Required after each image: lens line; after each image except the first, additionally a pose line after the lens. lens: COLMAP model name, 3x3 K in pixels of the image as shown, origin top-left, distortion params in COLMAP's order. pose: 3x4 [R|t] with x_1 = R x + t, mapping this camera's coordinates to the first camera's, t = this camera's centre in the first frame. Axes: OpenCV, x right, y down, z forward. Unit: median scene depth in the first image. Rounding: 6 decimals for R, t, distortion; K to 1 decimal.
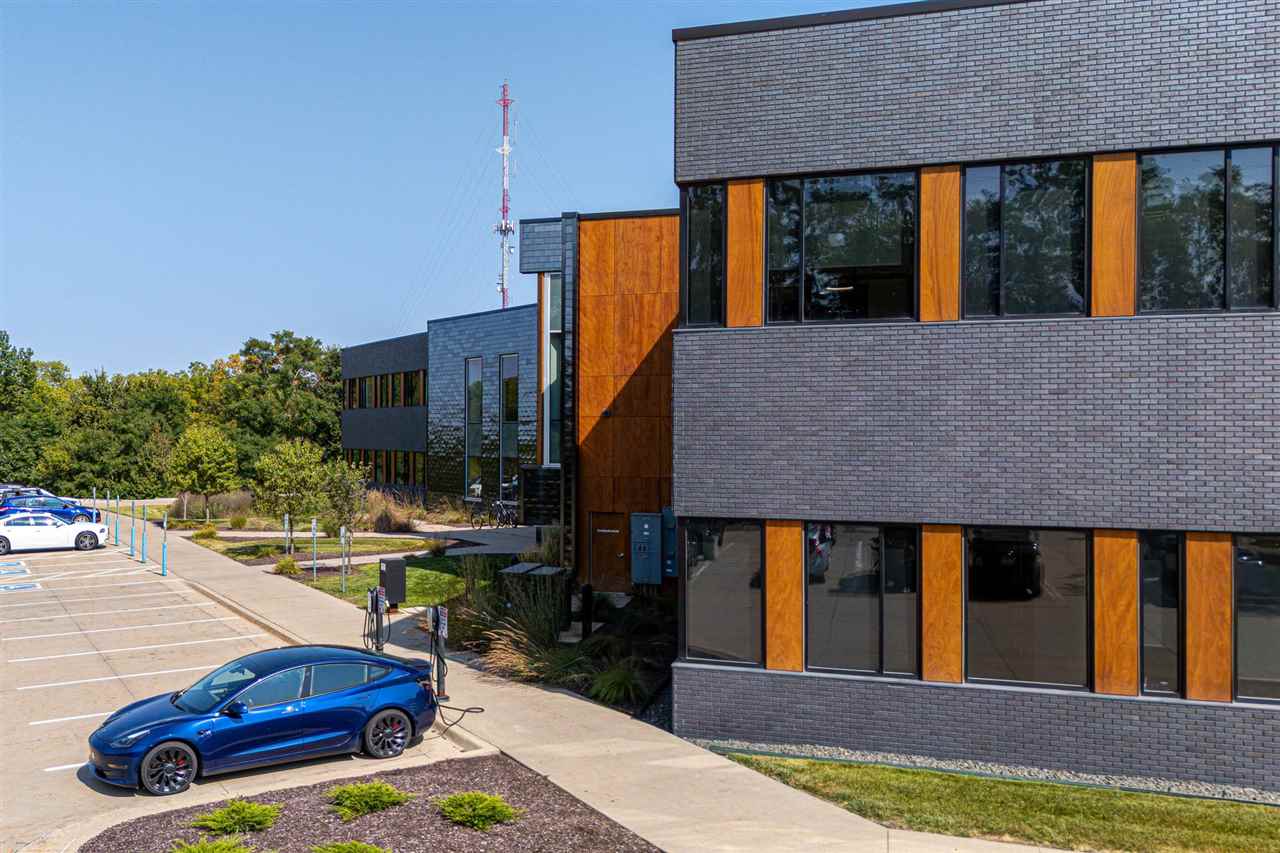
lens RADIAL K [[1084.5, 0, 535.0], [0, 1084.5, 427.3], [0, 0, 1]] dist [0.120747, -0.005475]
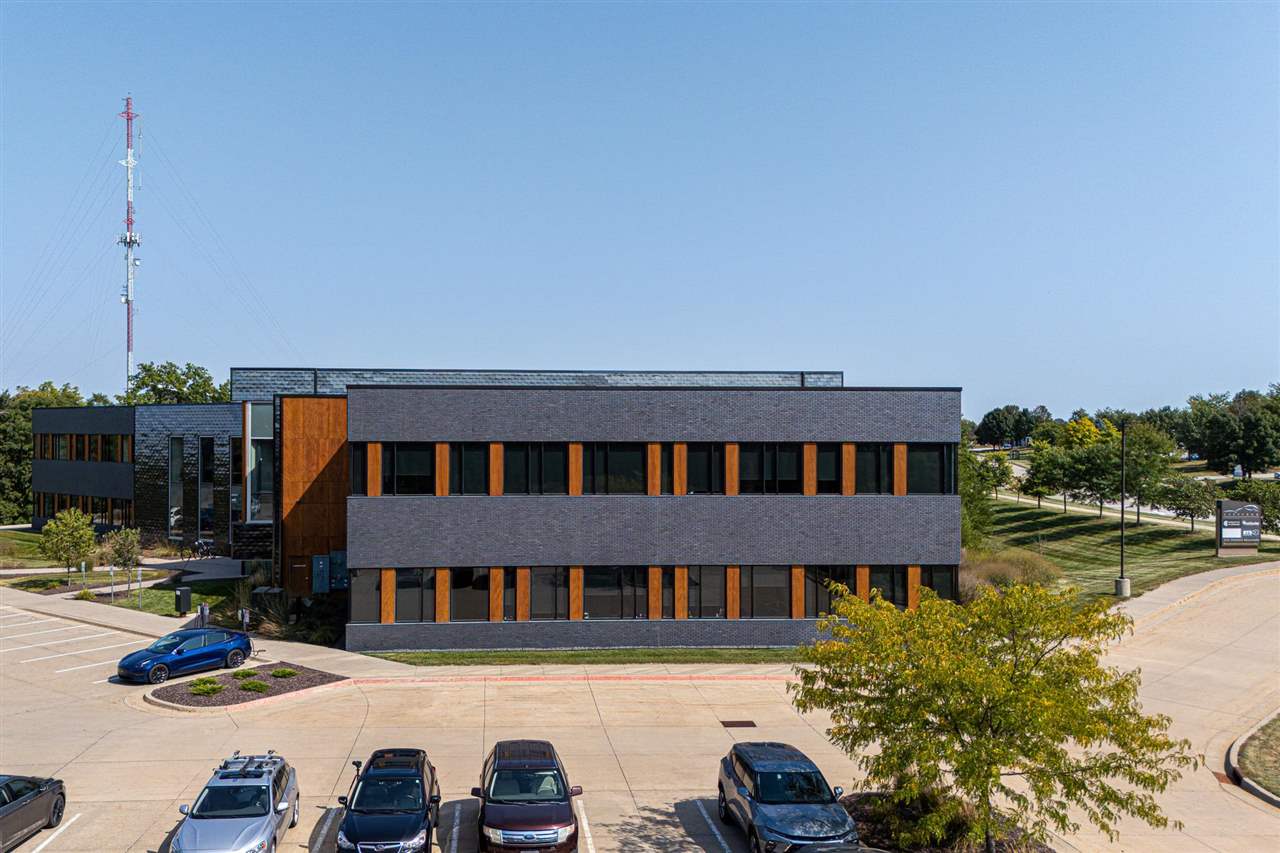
lens RADIAL K [[1061.0, 0, 567.0], [0, 1061.0, 432.1], [0, 0, 1]] dist [0.037853, -0.010480]
pose [[0.930943, 0.000728, 0.365165, -0.280196], [-0.001511, 0.999997, 0.001857, -0.224597], [-0.365162, -0.002280, 0.930941, -1.401629]]
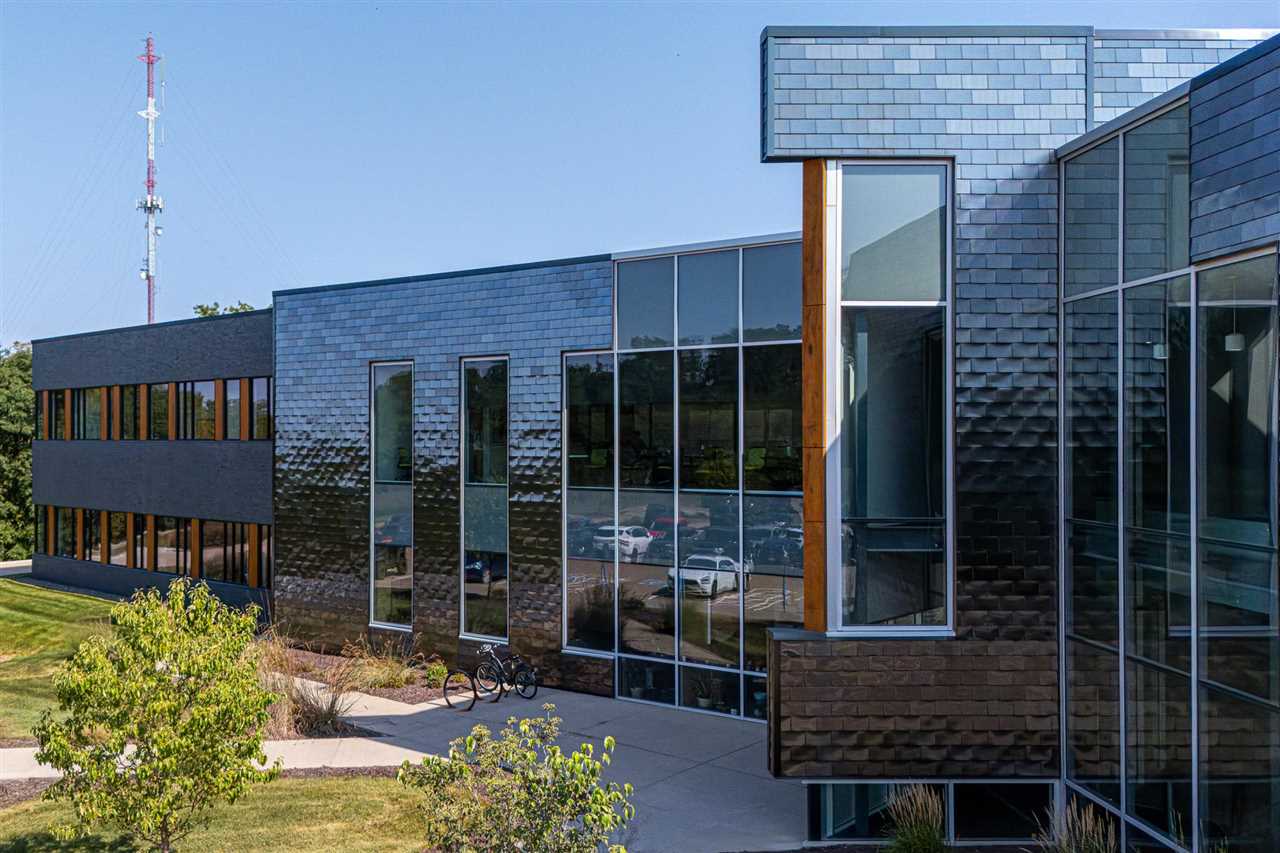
lens RADIAL K [[1139.9, 0, 522.4], [0, 1139.9, 426.1], [0, 0, 1]] dist [0.056825, -0.001913]
pose [[0.953232, 0.001398, 0.302238, -0.517903], [0.000805, 0.999974, -0.007167, -0.087180], [-0.302240, 0.007075, 0.953206, 1.393693]]
